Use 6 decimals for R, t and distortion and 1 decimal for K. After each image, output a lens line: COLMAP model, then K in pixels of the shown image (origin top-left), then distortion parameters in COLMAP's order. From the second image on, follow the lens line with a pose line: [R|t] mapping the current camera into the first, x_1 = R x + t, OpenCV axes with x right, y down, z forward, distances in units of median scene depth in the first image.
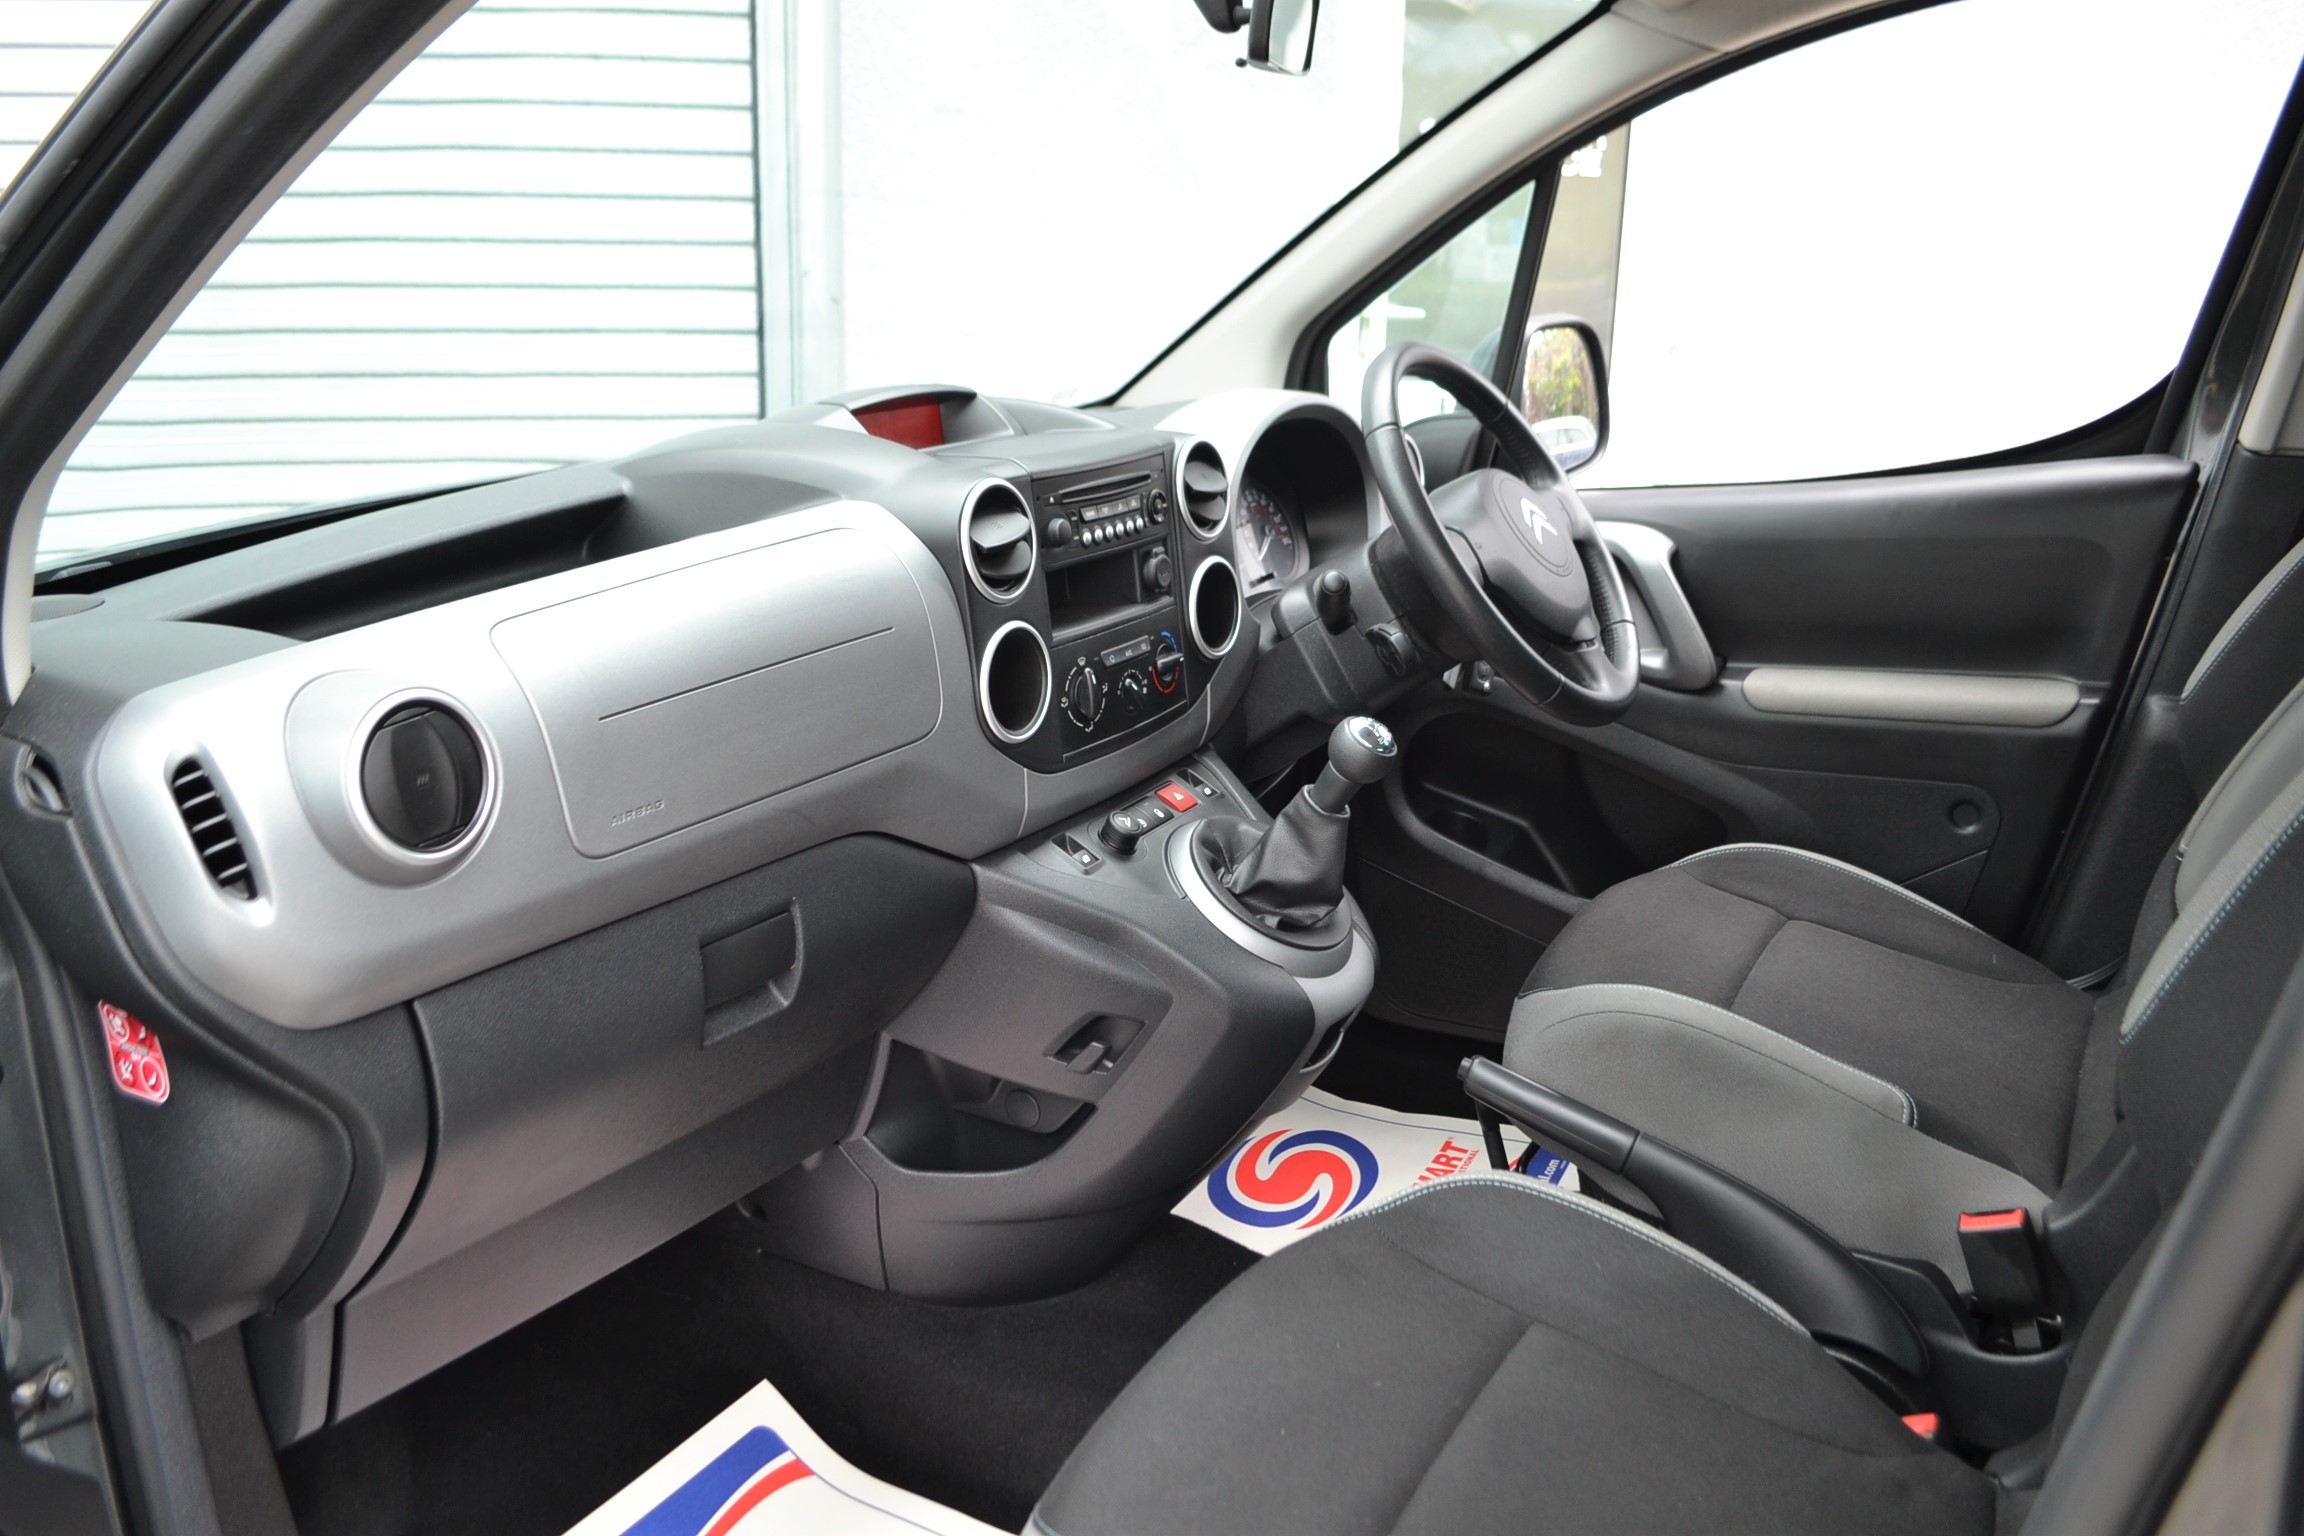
lens RADIAL K [[1840.2, 0, 1156.5], [0, 1840.2, 738.8], [0, 0, 1]] dist [-0.083206, 0.013877]
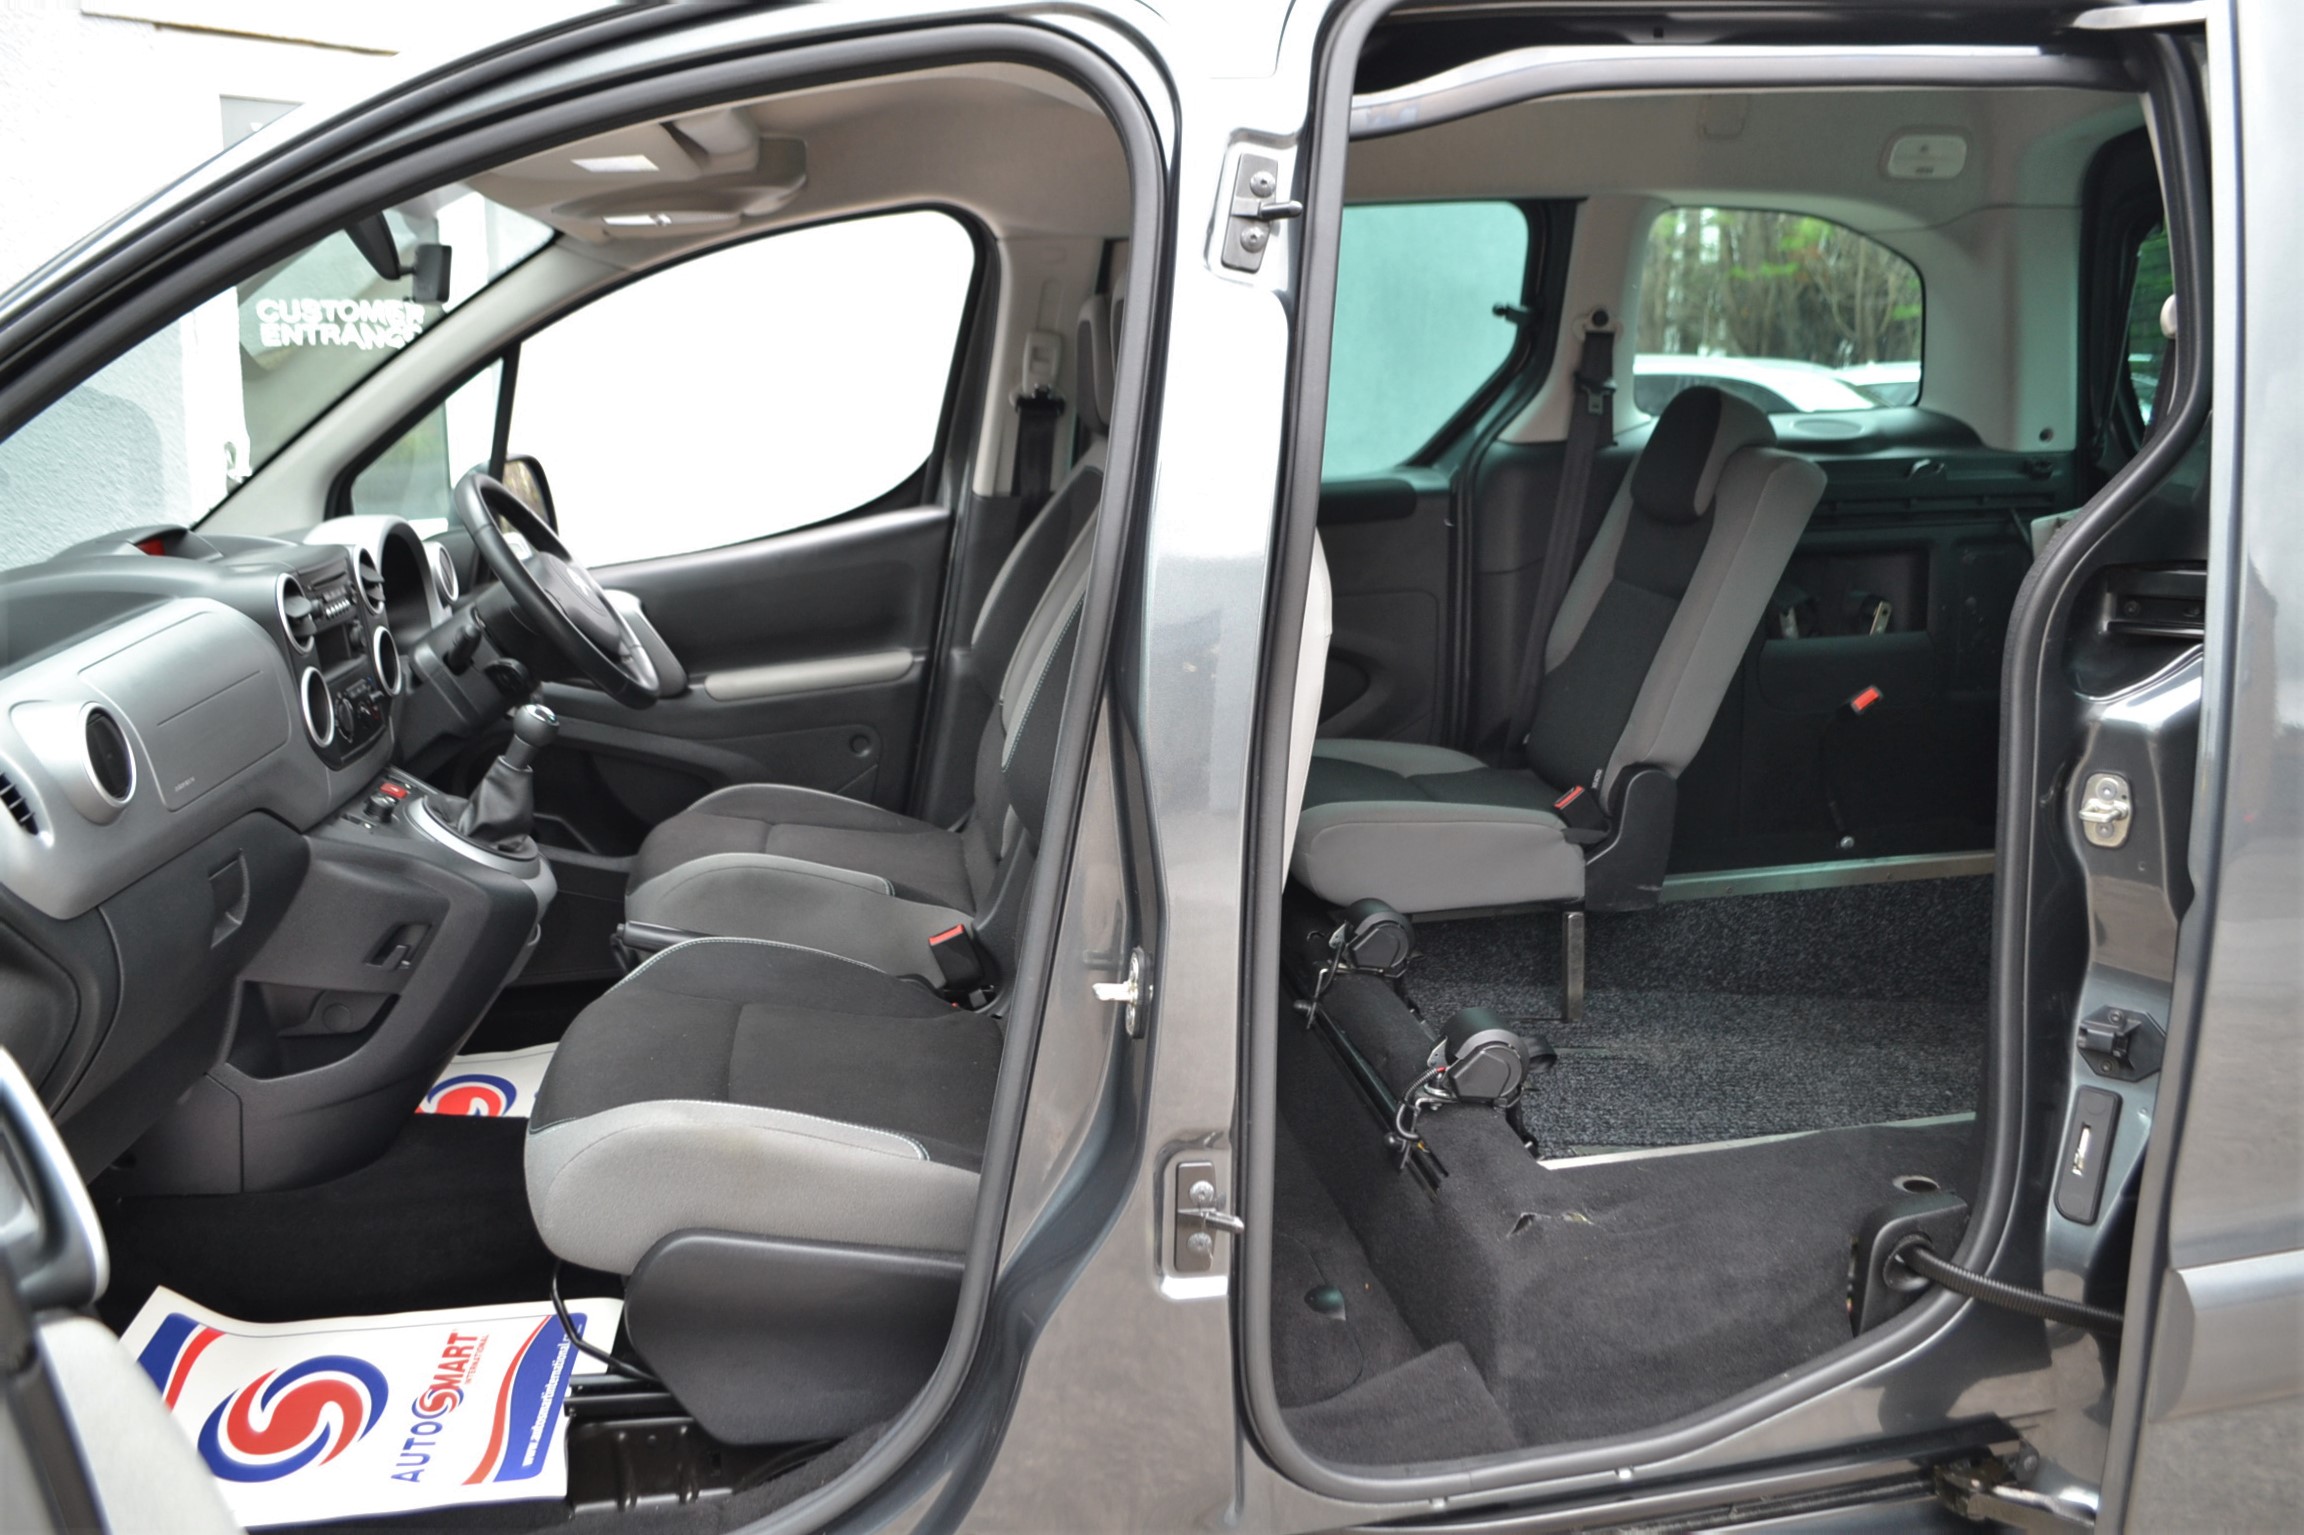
lens RADIAL K [[1840.2, 0, 1156.5], [0, 1840.2, 738.3], [0, 0, 1]] dist [-0.083206, 0.013877]
pose [[0.778135, -0.148164, 0.610372, -0.402263], [0.193186, 0.981129, -0.008121, 0.124262], [-0.597650, 0.124235, 0.792073, -0.514003]]
